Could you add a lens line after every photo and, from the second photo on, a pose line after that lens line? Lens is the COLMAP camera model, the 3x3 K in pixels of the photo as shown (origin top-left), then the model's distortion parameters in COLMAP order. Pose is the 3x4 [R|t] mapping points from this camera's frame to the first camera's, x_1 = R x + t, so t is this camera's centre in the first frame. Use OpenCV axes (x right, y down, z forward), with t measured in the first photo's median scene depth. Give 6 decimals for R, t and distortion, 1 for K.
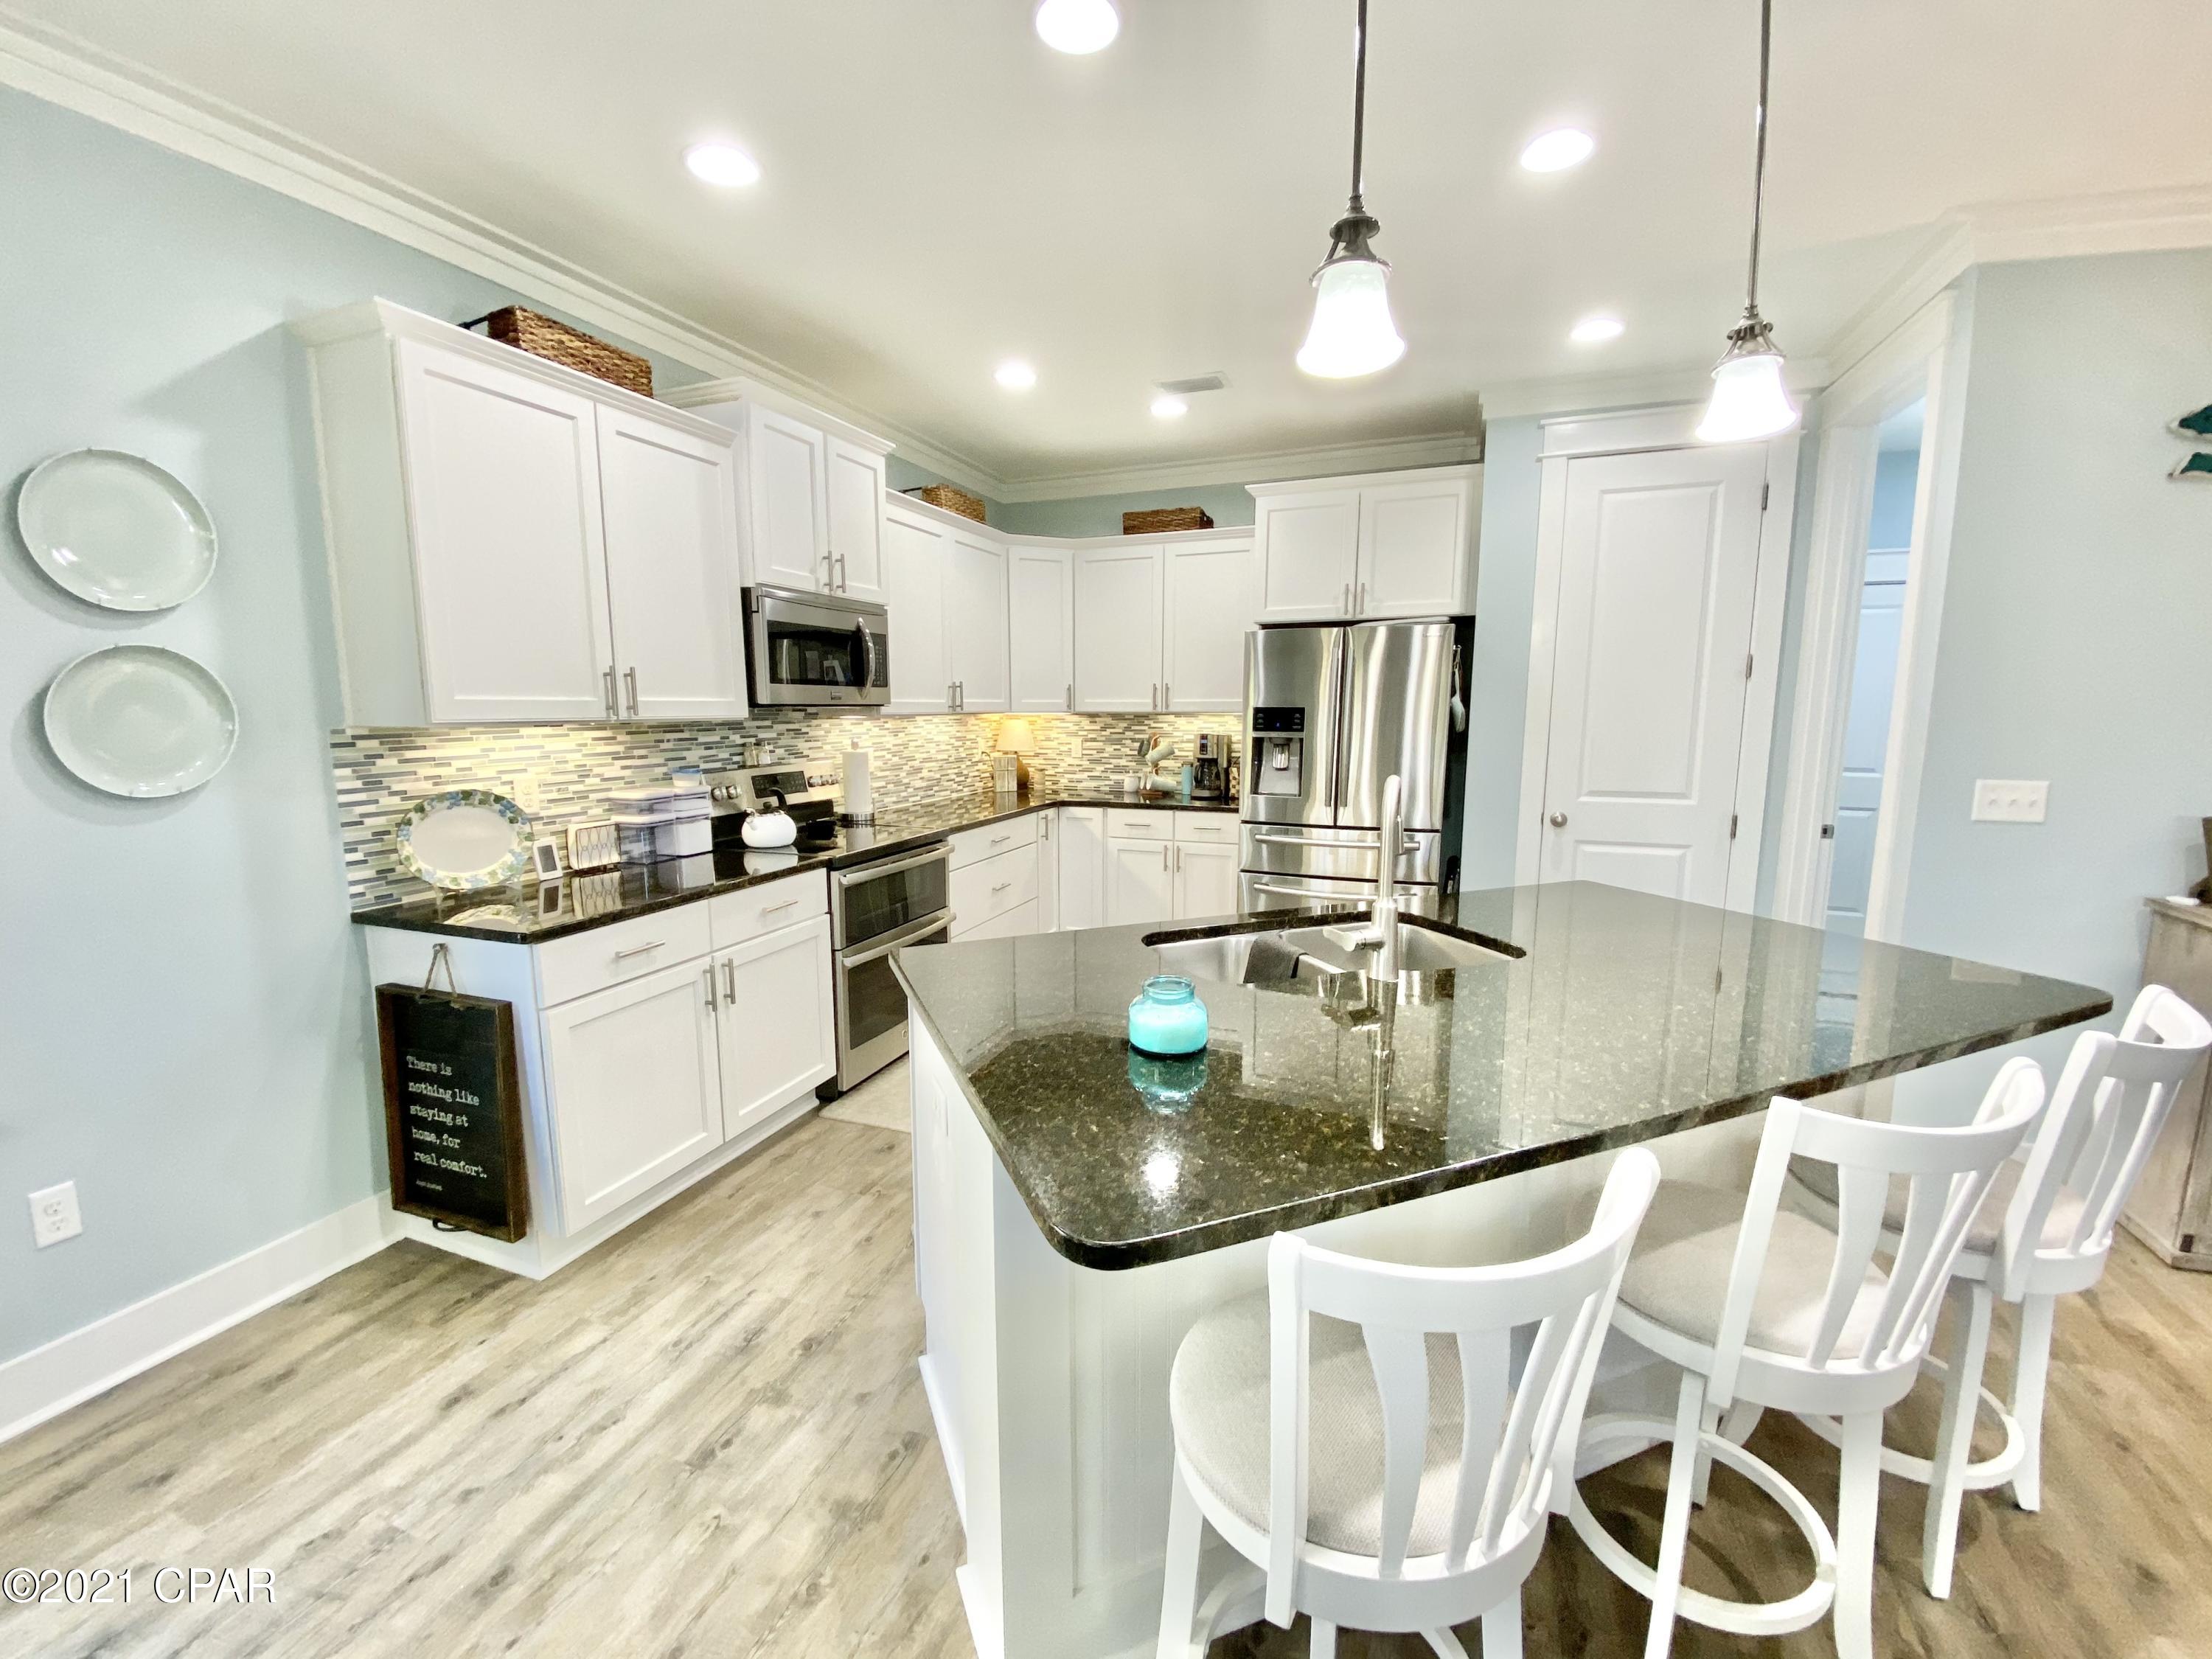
lens RADIAL K [[893.0, 0, 1105.4], [0, 893.0, 841.4], [0, 0, 1]] dist [0.013252, -0.023715]
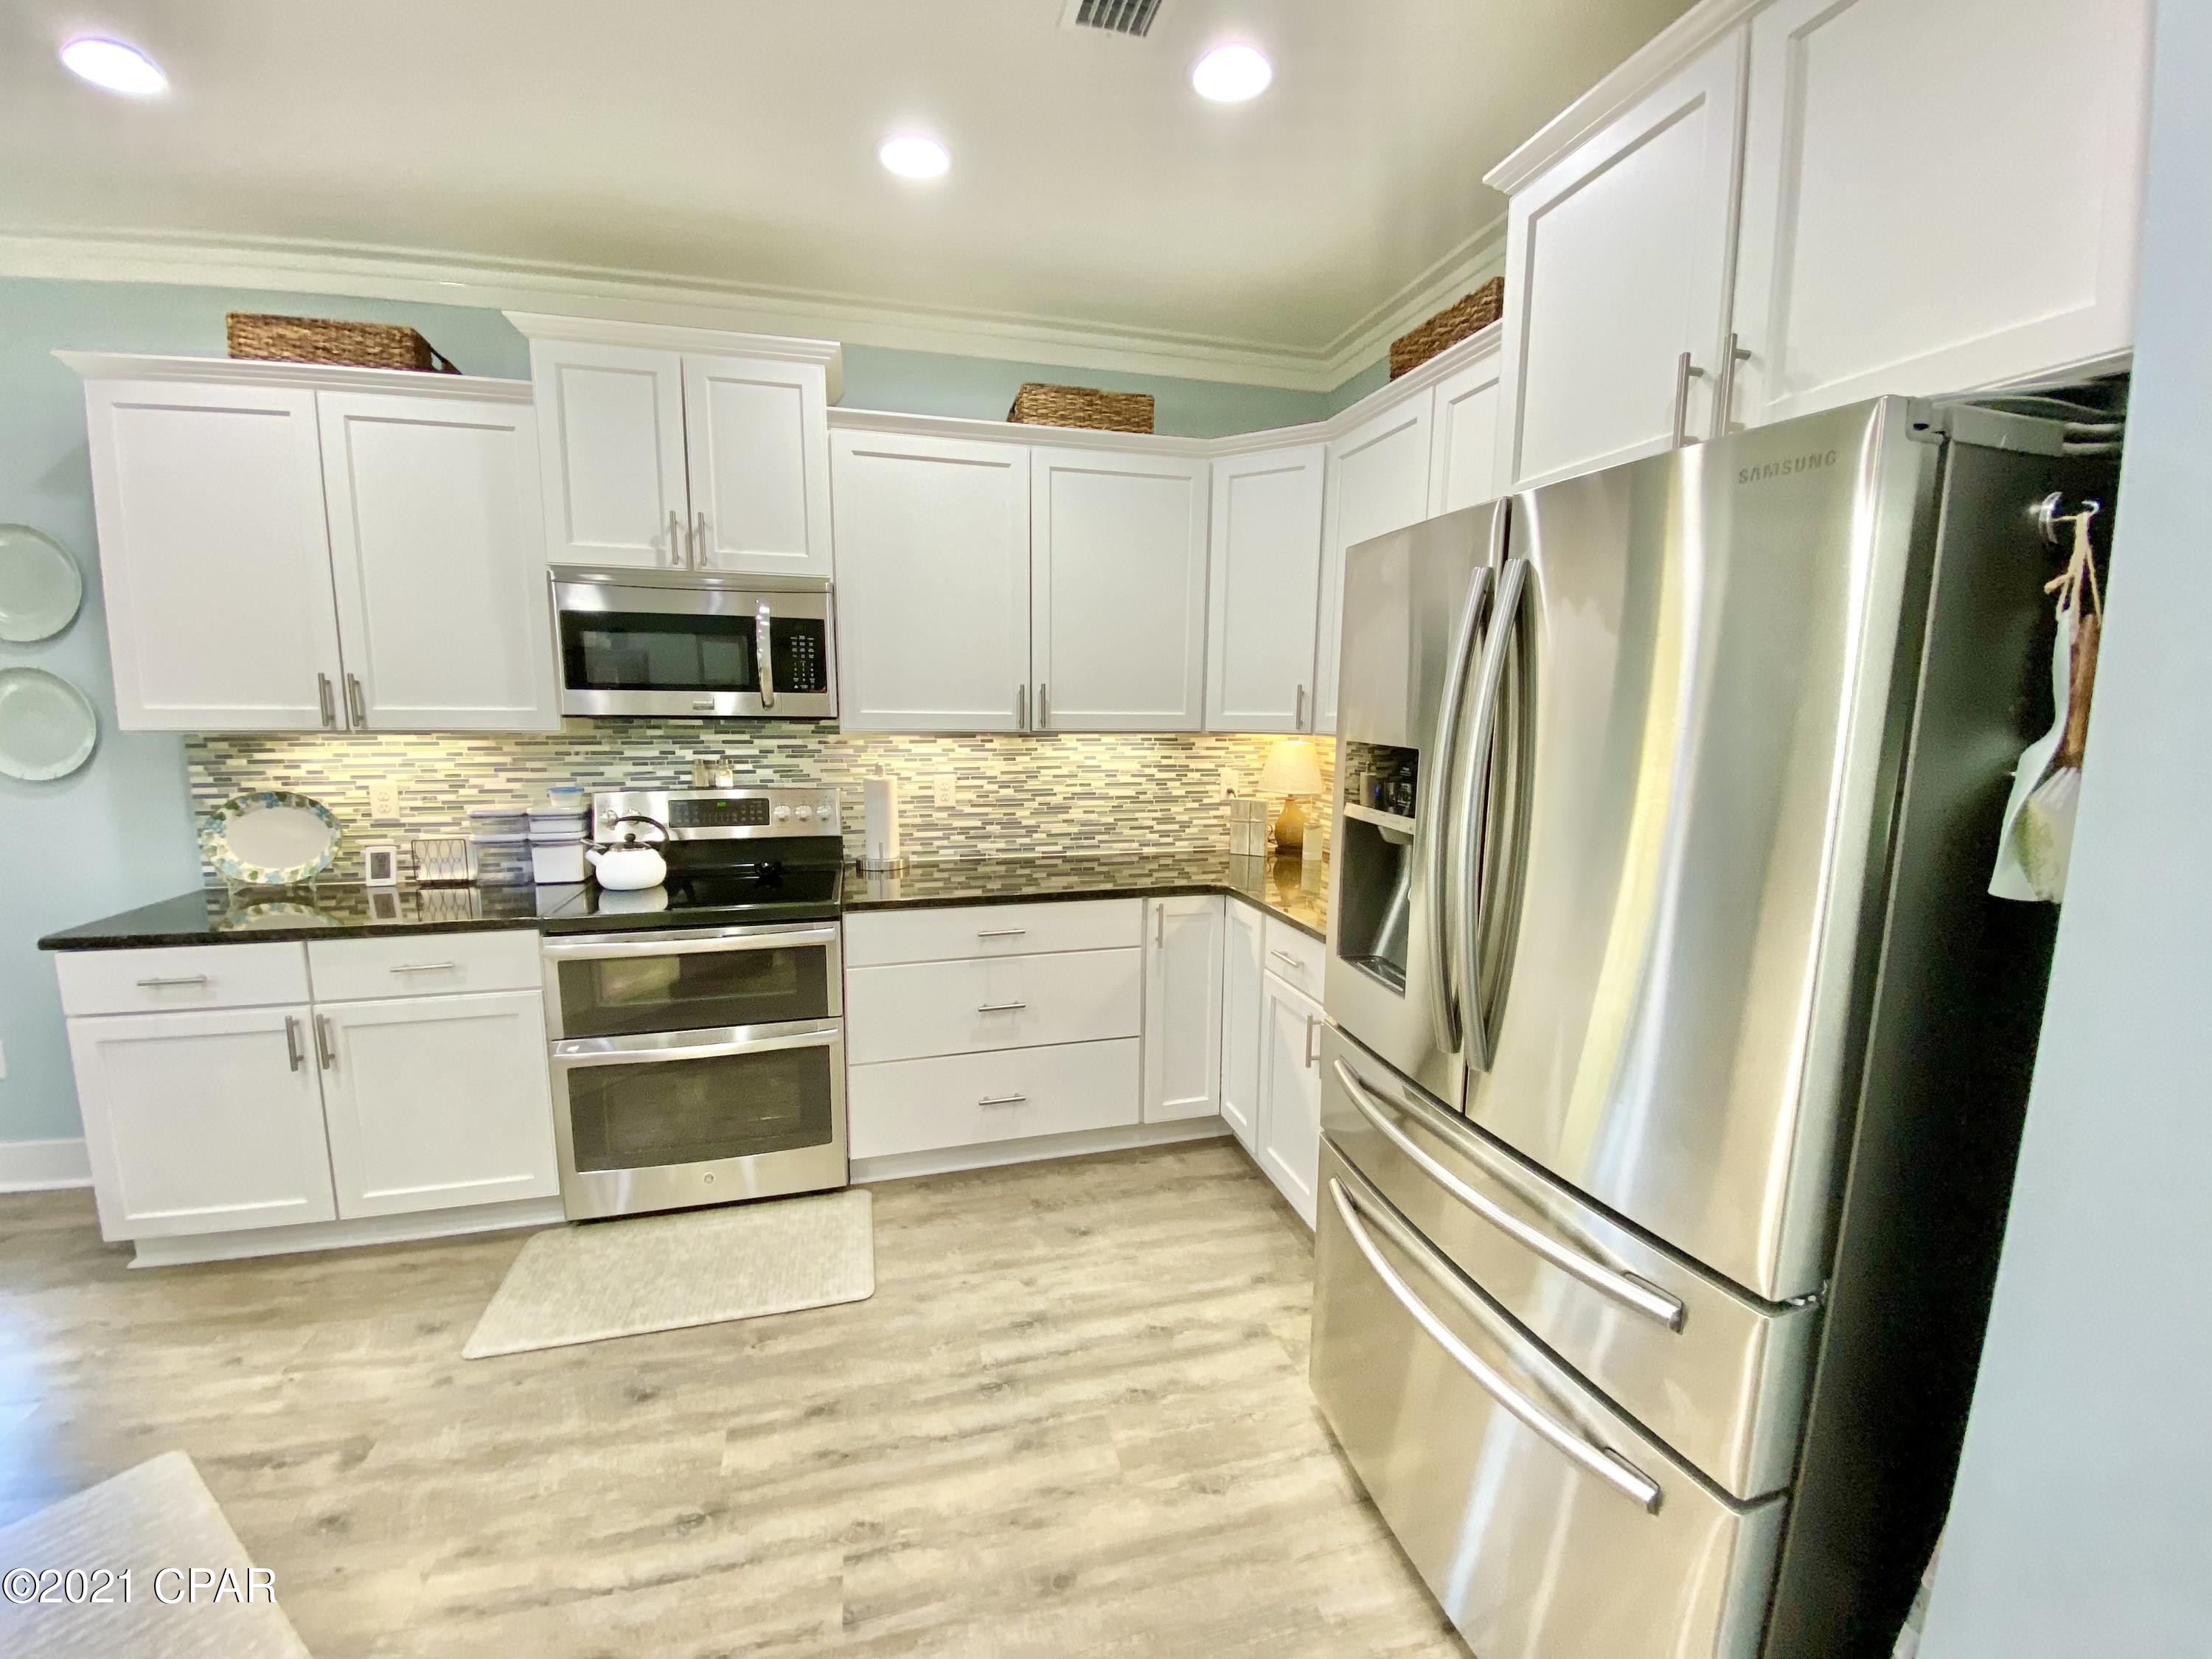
lens RADIAL K [[887.0, 0, 1092.8], [0, 887.0, 833.3], [0, 0, 1]] dist [0.053308, -0.038731]
pose [[0.578371, 0.125208, -0.806108, 0.576705], [-0.132711, 0.989429, 0.058463, -0.160701], [0.804907, 0.073166, 0.588874, 0.921801]]
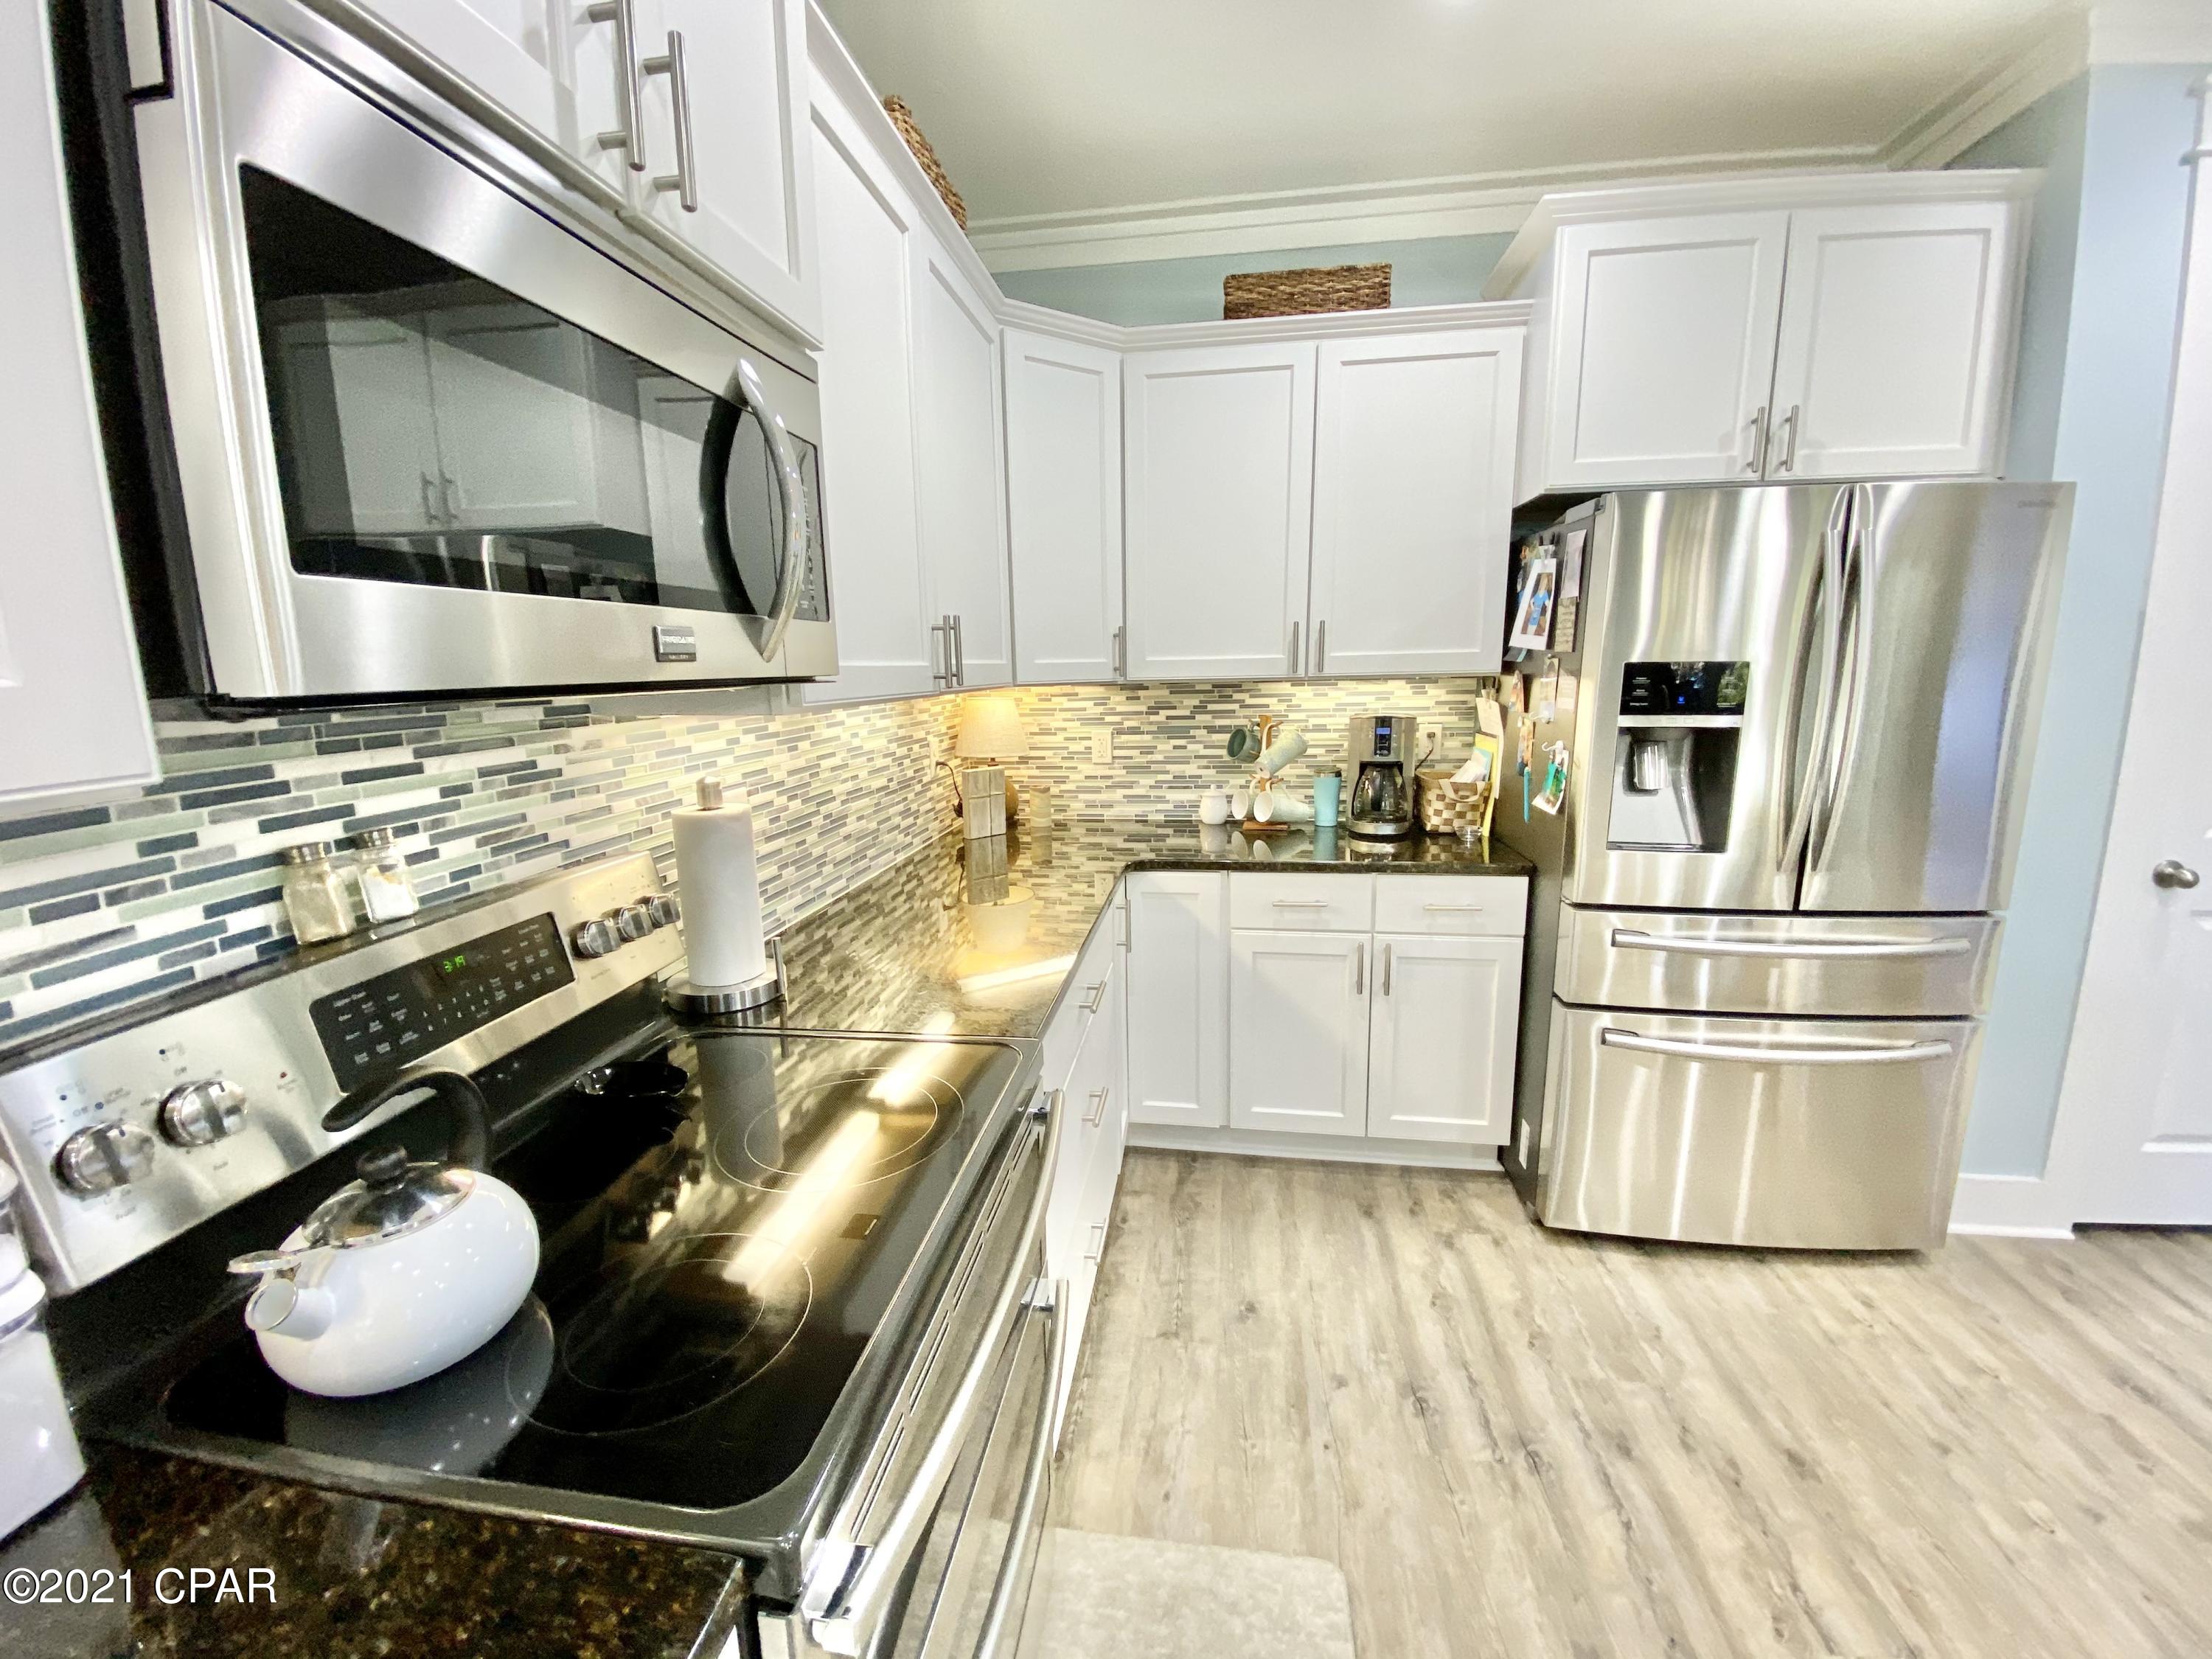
lens RADIAL K [[899.4, 0, 1100.6], [0, 899.4, 826.5], [0, 0, 1]] dist [0.024671, -0.021800]
pose [[0.975868, -0.057428, 0.210673, -0.269895], [0.052013, 0.998160, 0.031162, -0.128231], [-0.212075, -0.019453, 0.977060, 0.810464]]
